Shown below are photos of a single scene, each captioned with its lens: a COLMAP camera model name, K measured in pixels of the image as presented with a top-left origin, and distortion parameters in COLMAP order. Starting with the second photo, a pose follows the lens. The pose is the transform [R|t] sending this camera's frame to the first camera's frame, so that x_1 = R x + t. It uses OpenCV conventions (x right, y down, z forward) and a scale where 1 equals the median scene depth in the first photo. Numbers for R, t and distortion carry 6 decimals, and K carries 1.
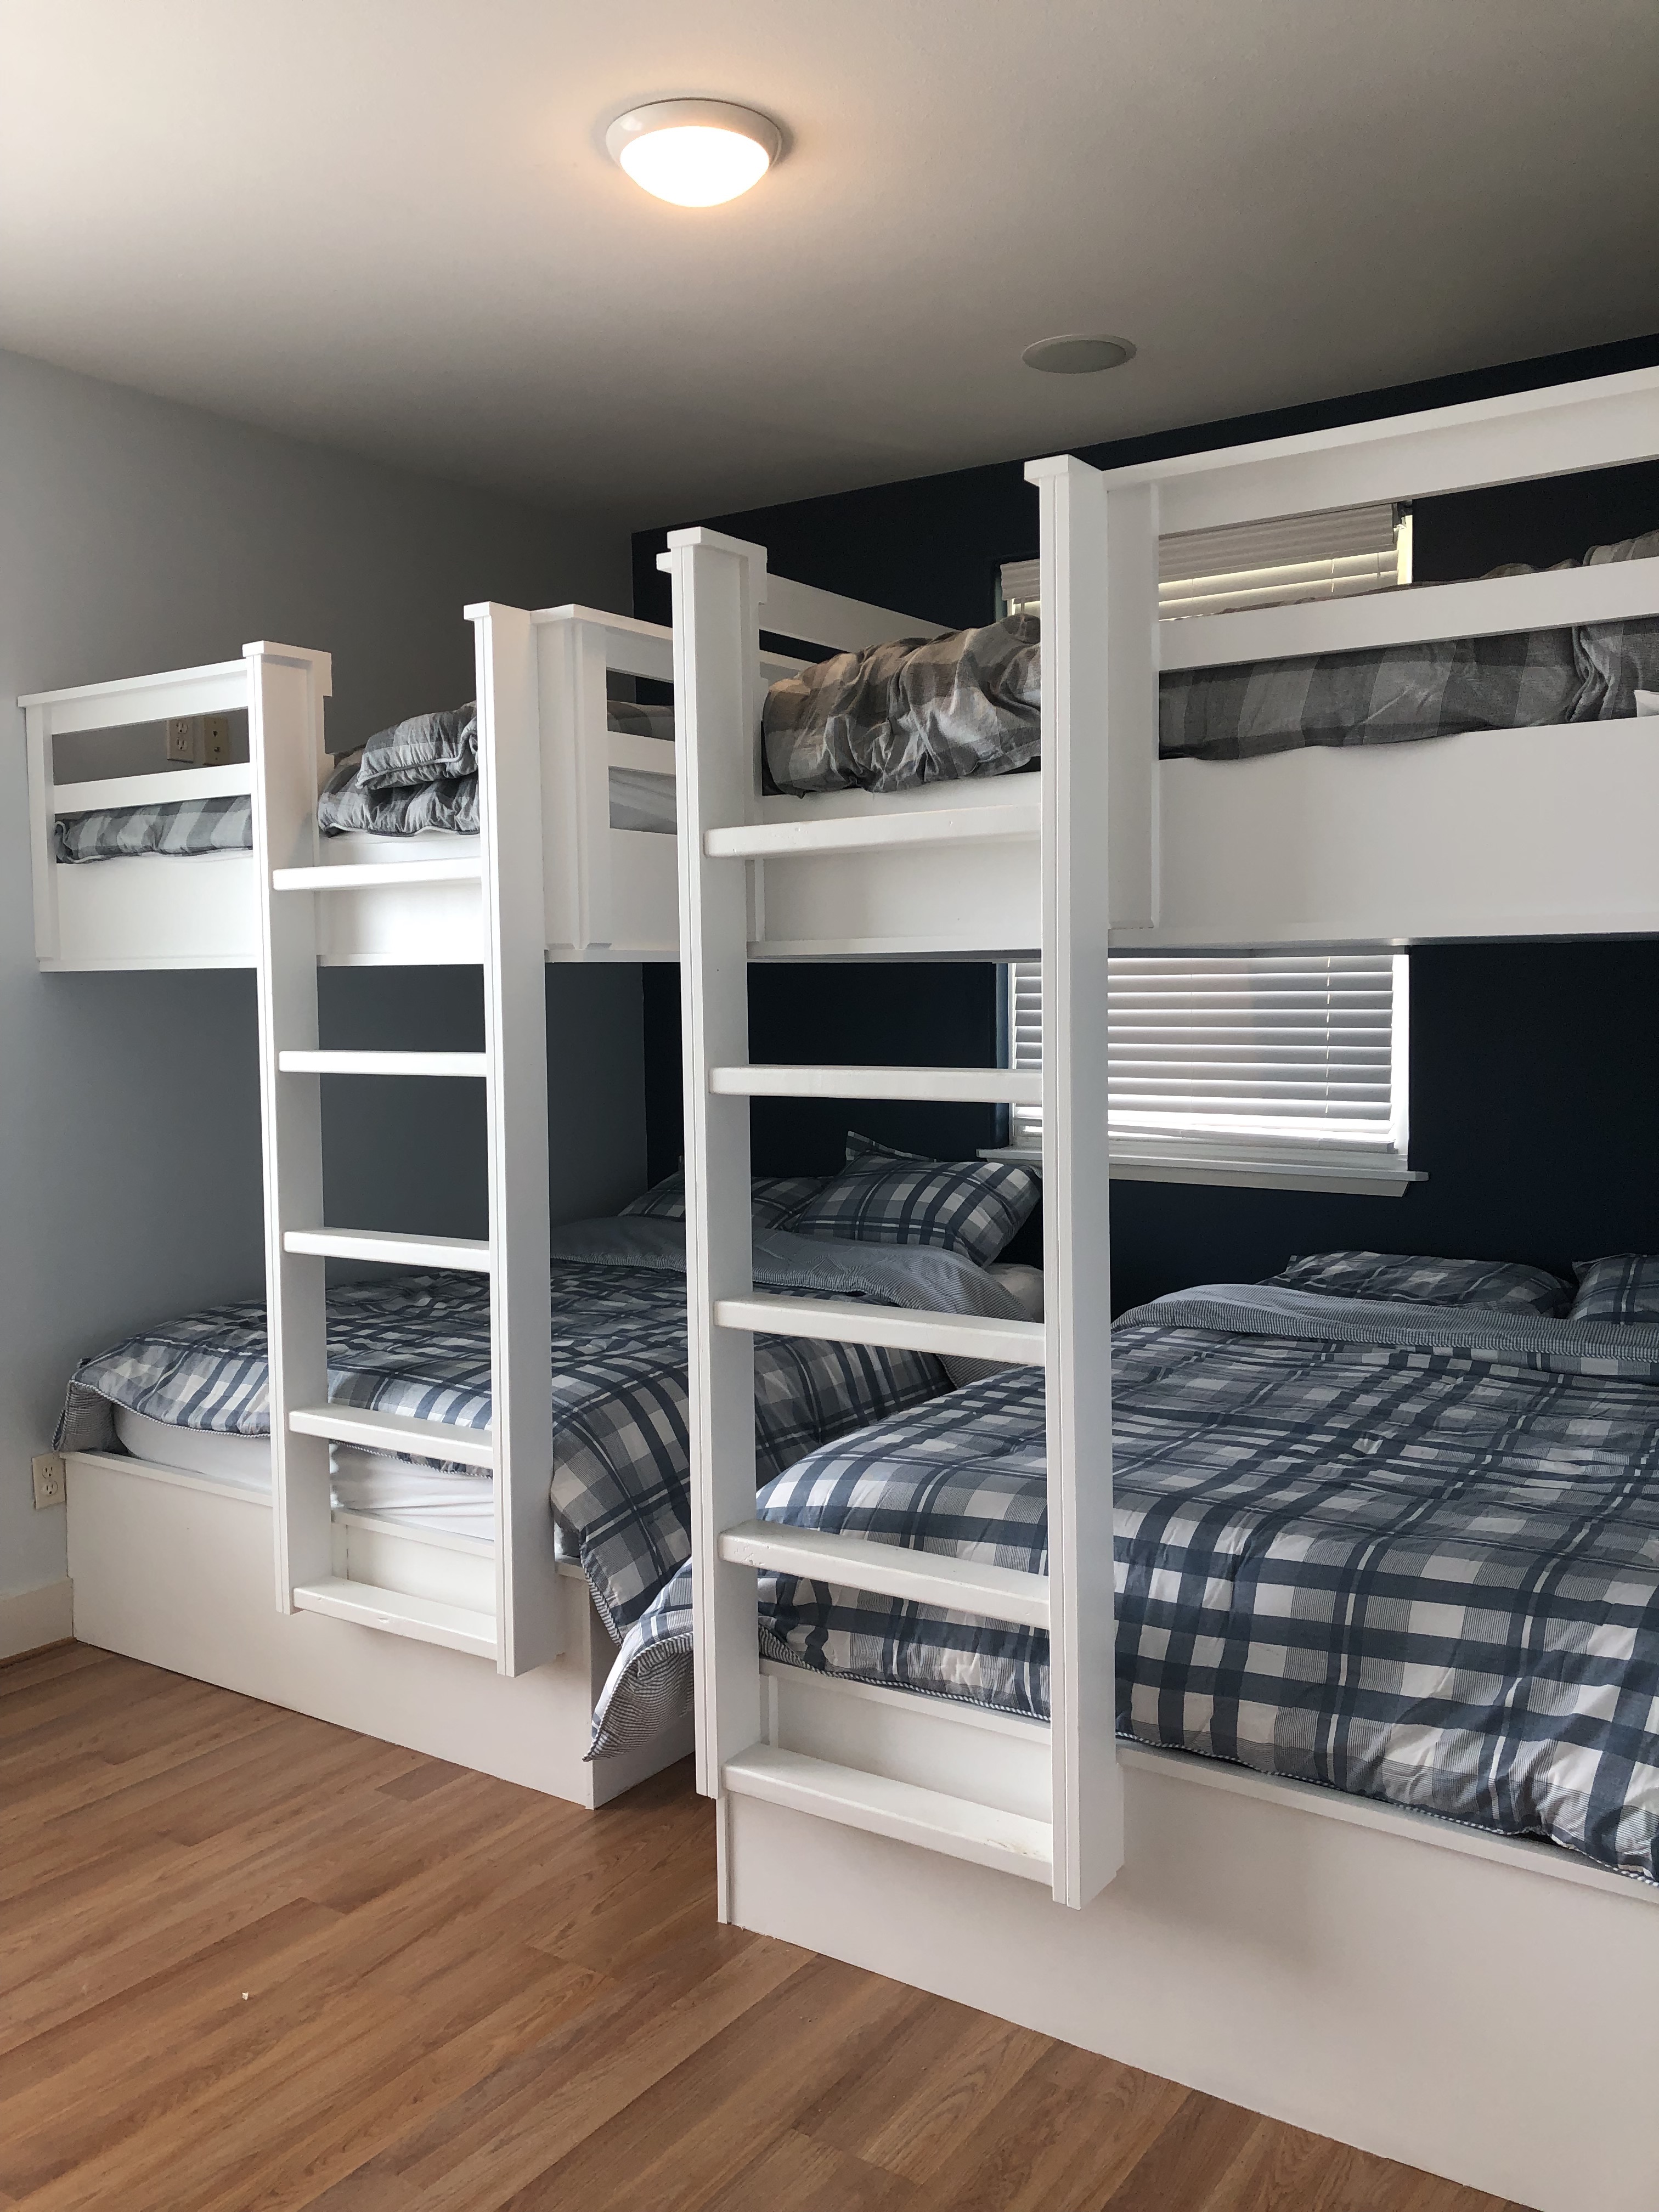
lens RADIAL K [[1804.3, 0, 839.1], [0, 1804.3, 1102.1], [0, 0, 1]] dist [0.013886, 0.002420]
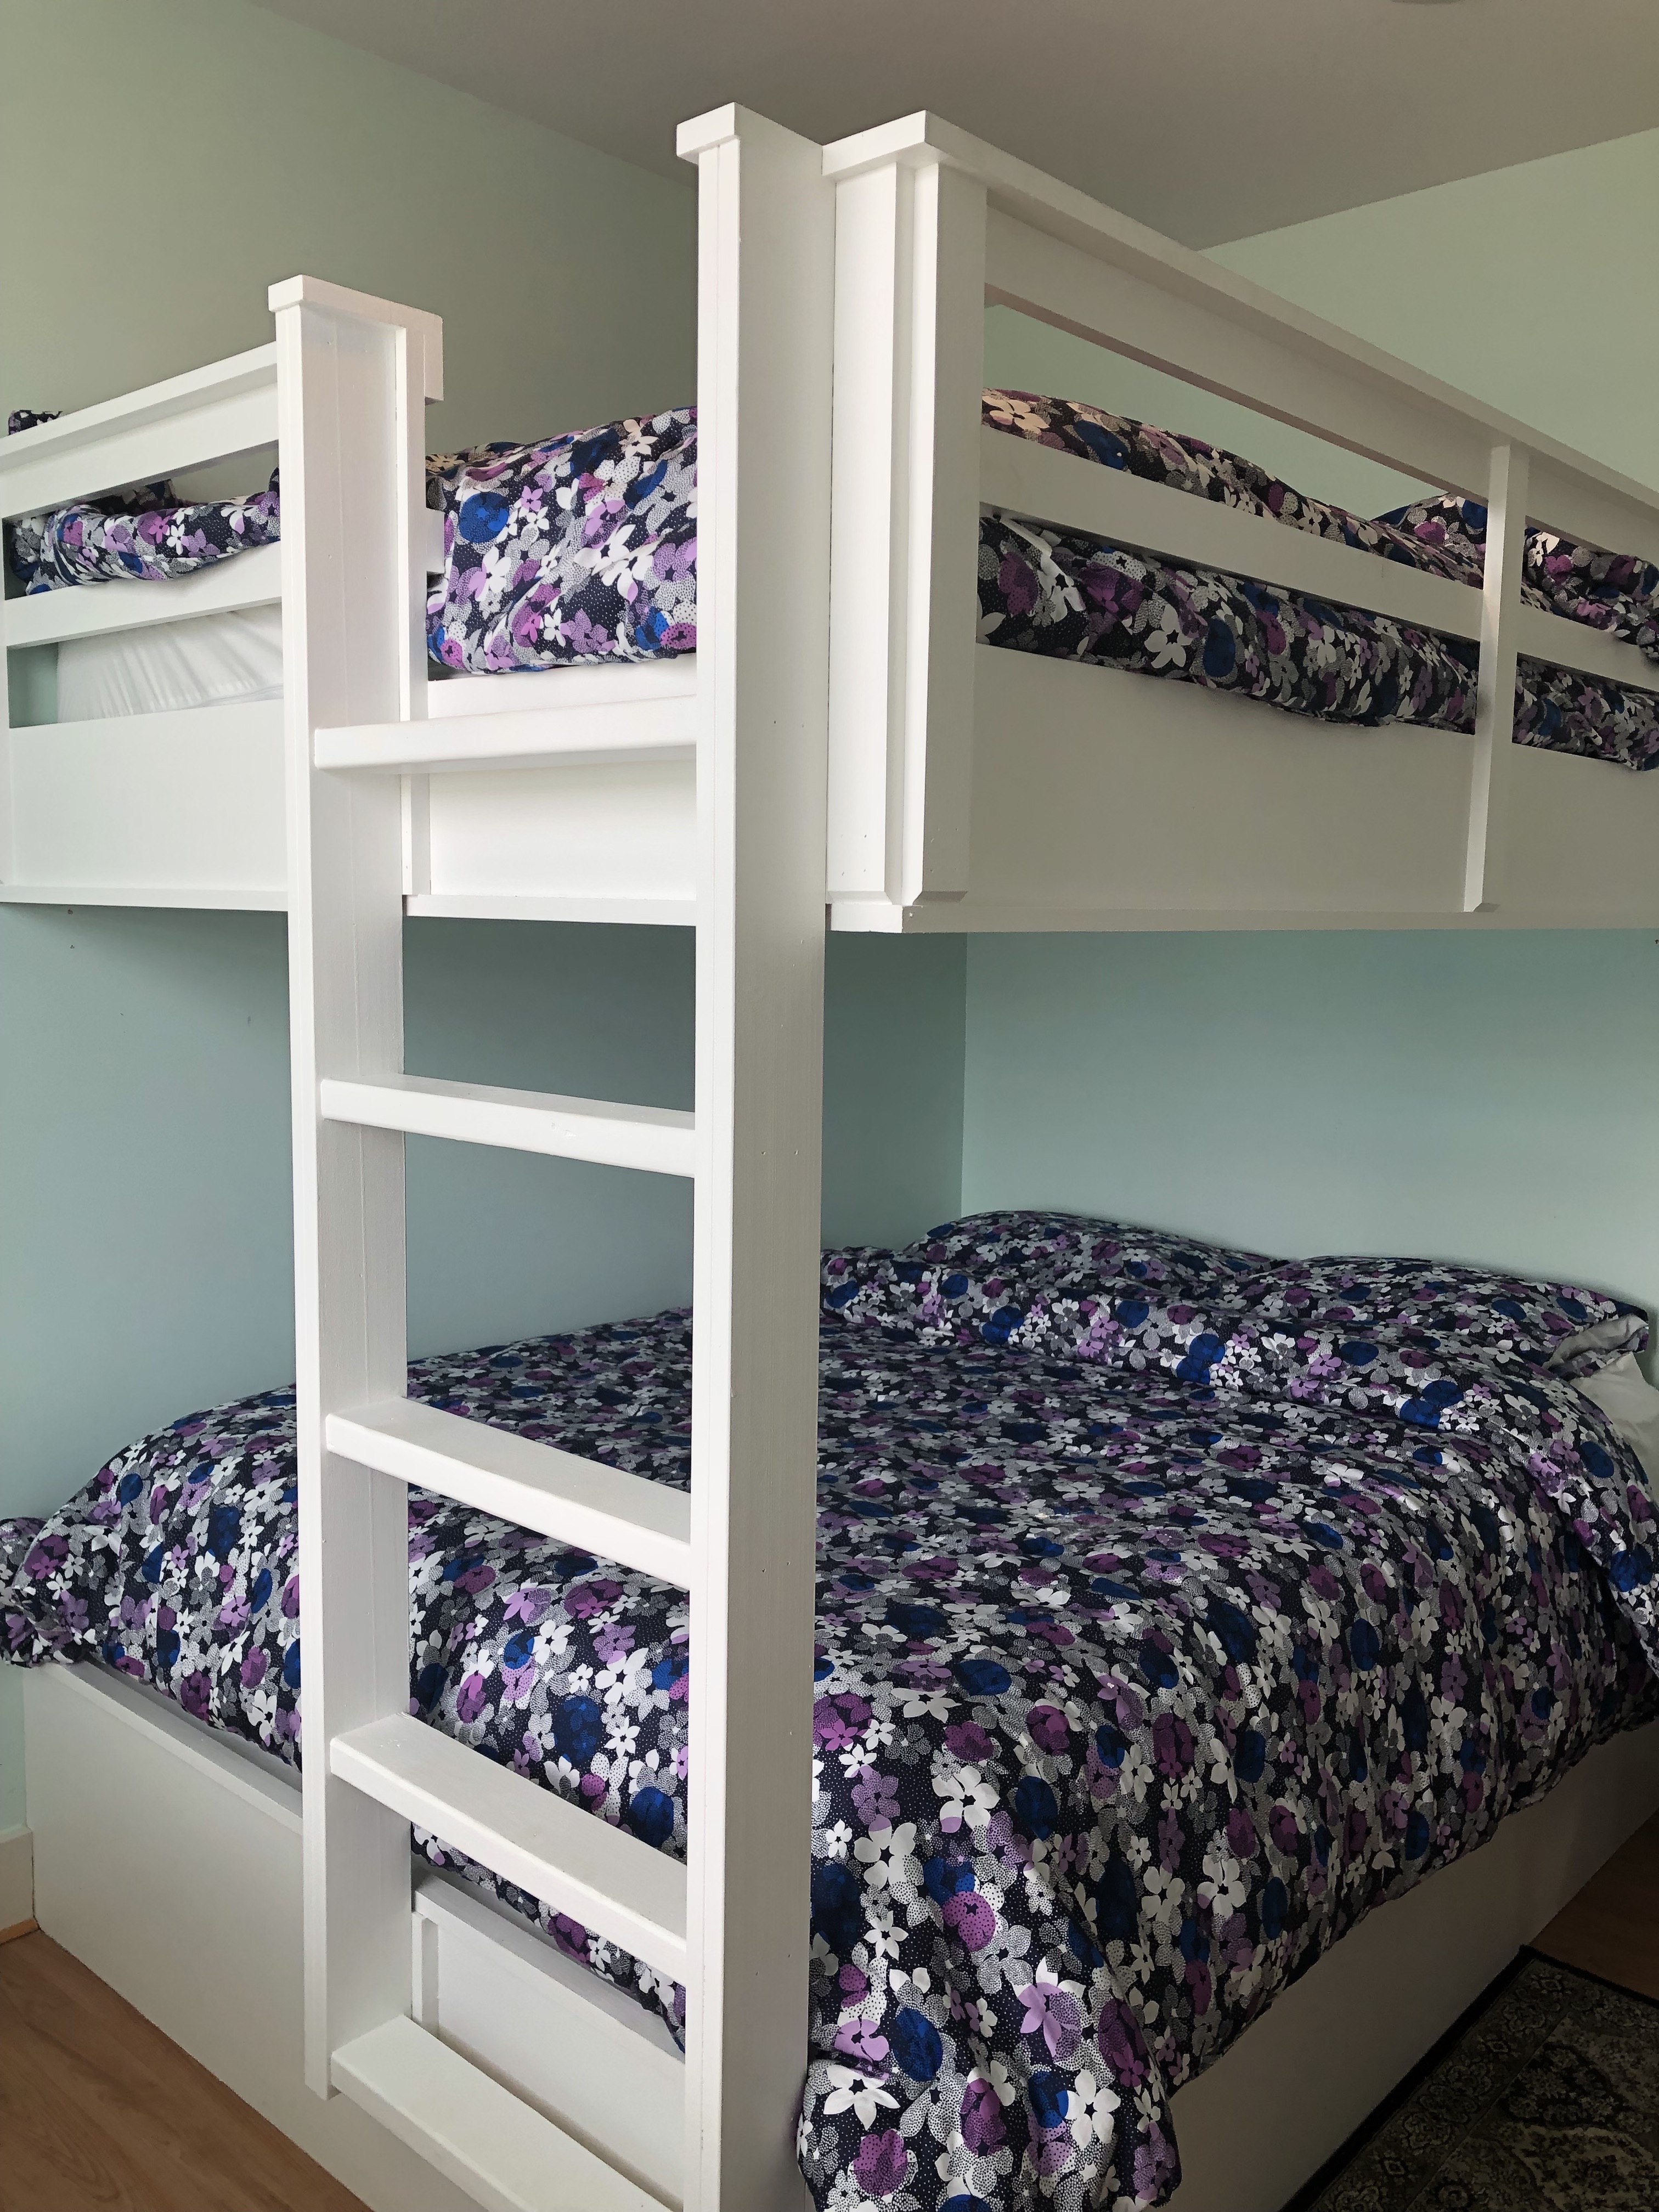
lens RADIAL K [[1804.3, 0, 823.2], [0, 1804.3, 1109.9], [0, 0, 1]] dist [0.013886, 0.002420]
pose [[0.991474, 0.035074, -0.125499, -0.096438], [-0.031732, 0.999089, 0.028534, -0.040144], [0.126385, -0.024309, 0.991683, 0.500339]]
